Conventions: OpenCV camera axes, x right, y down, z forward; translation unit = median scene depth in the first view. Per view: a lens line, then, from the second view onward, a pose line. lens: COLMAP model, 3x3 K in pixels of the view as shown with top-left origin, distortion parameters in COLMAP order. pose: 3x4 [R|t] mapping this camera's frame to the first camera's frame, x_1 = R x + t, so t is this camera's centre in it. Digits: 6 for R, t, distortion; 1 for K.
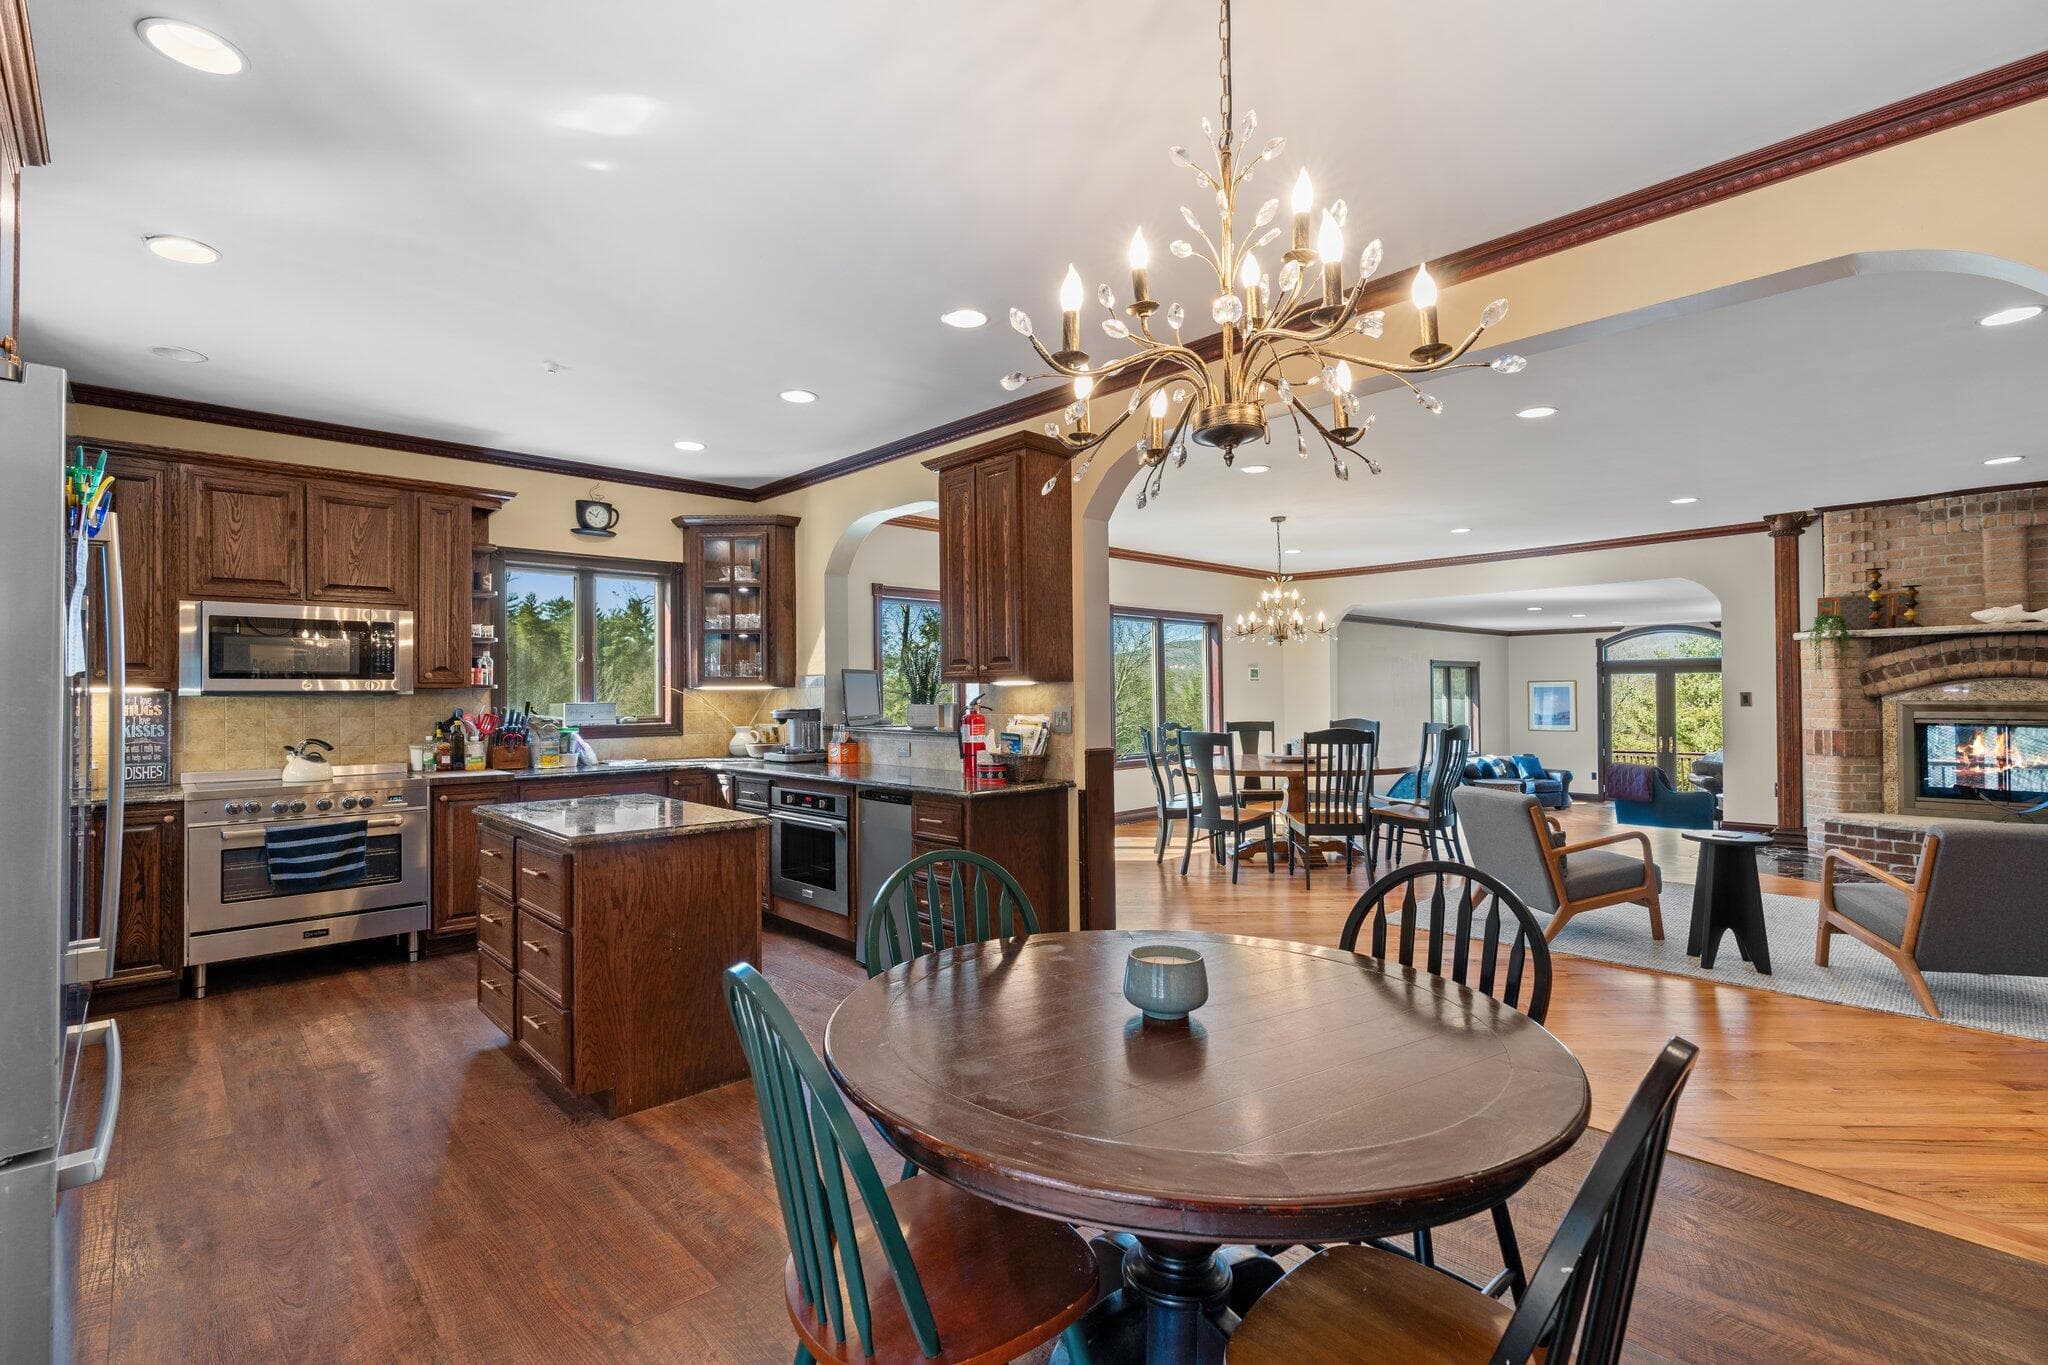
lens RADIAL K [[922.6, 0, 1031.3], [0, 922.6, 694.2], [0, 0, 1]] dist [0.002600, -0.000148]
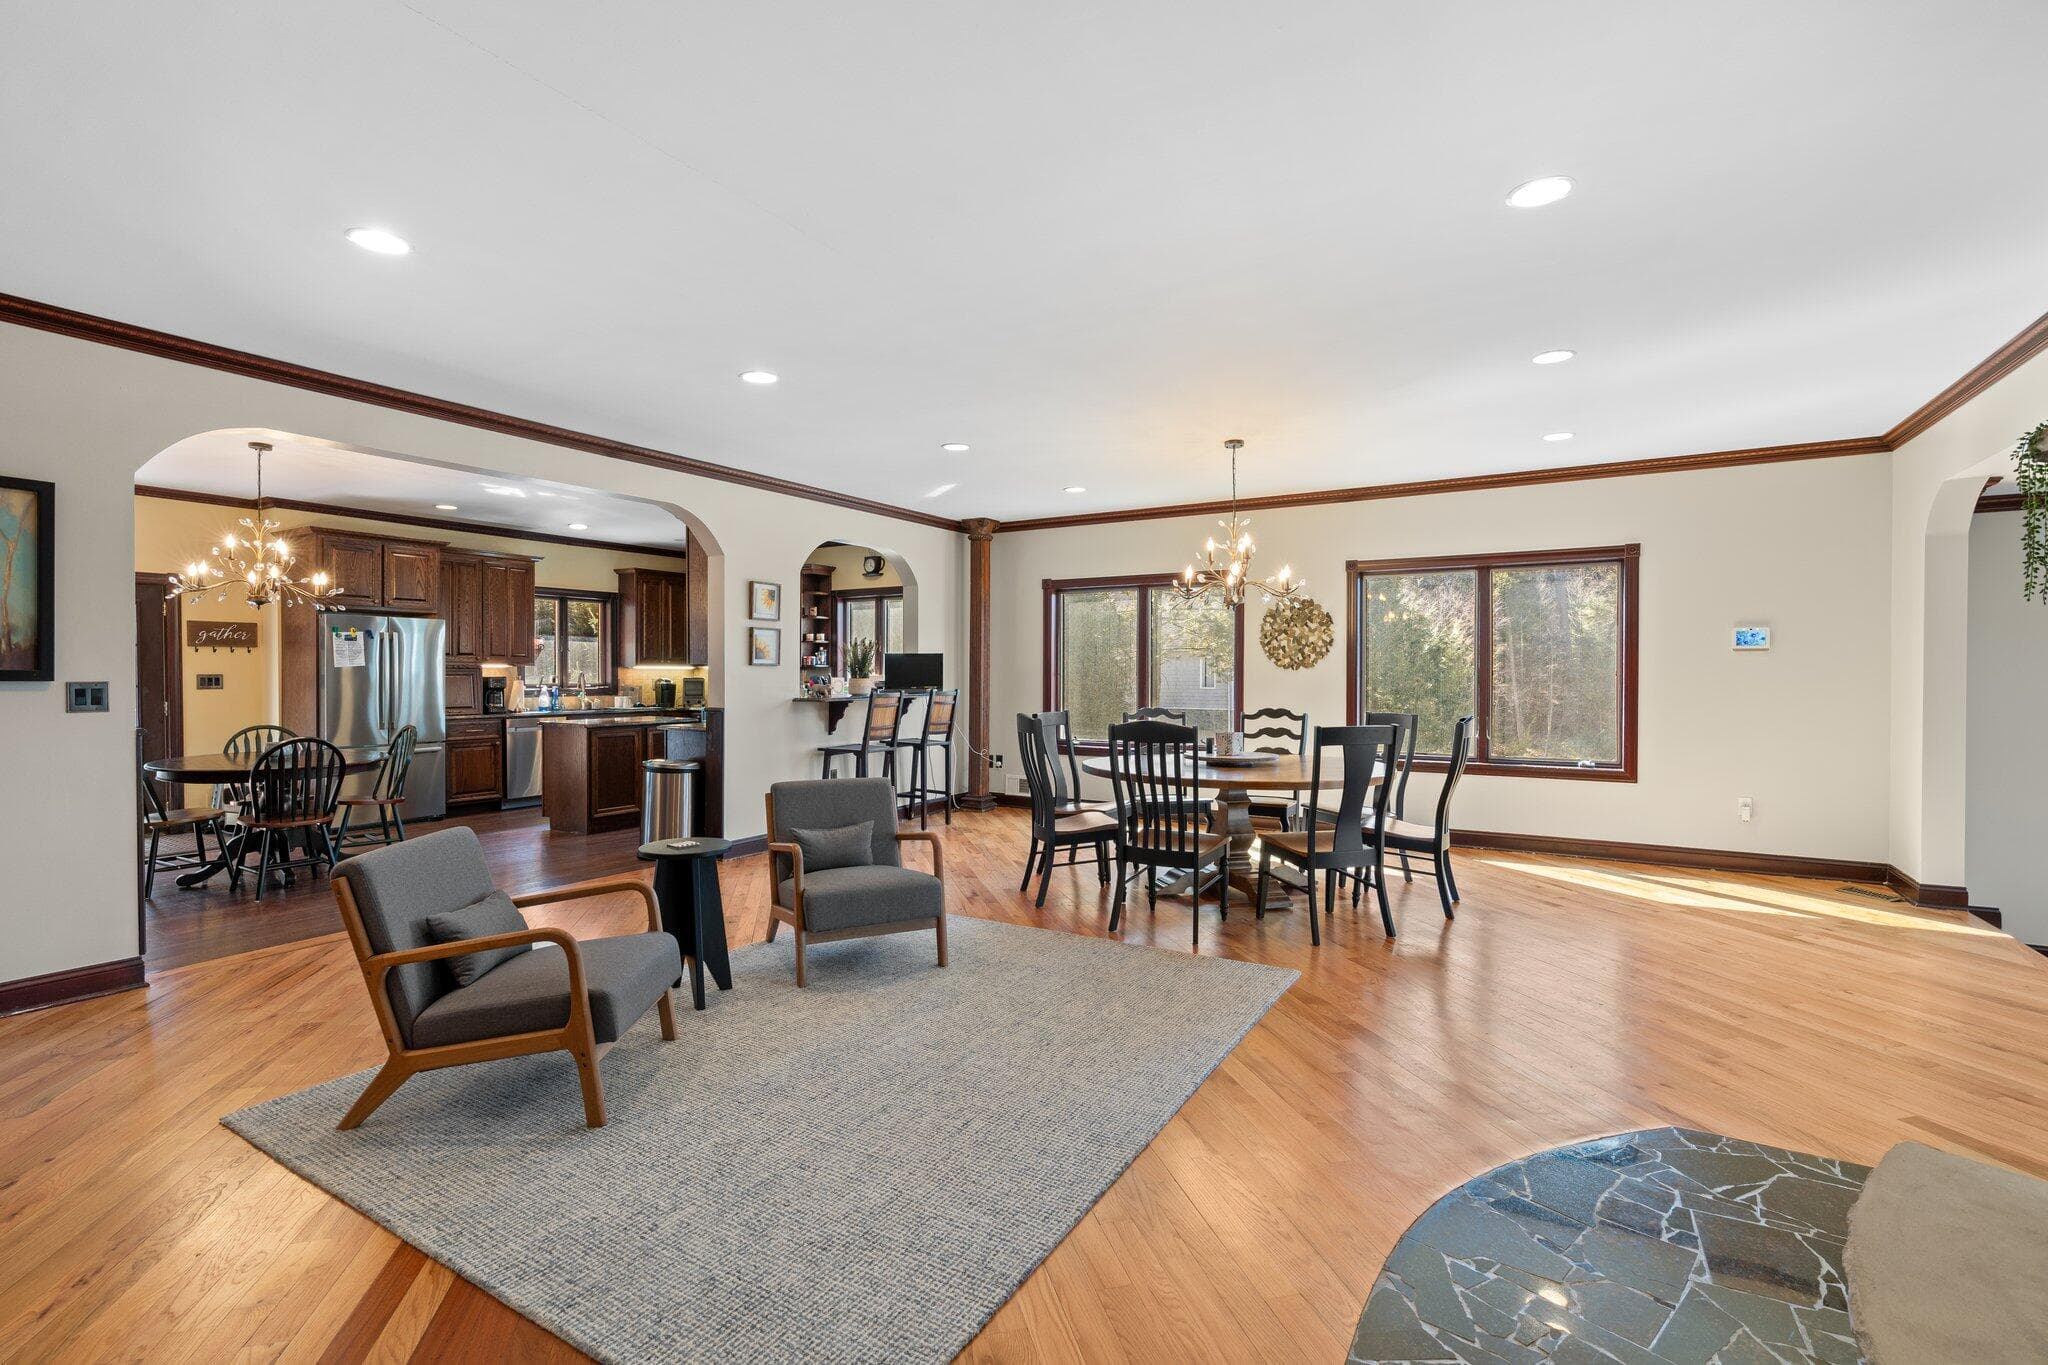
lens RADIAL K [[922.6, 0, 1044.9], [0, 922.6, 688.8], [0, 0, 1]] dist [0.002600, -0.000148]
pose [[0.267256, 0.025753, -0.963282, 1.511913], [-0.002773, 0.999659, 0.025956, -0.012622], [0.963622, -0.004266, 0.267236, 1.027999]]
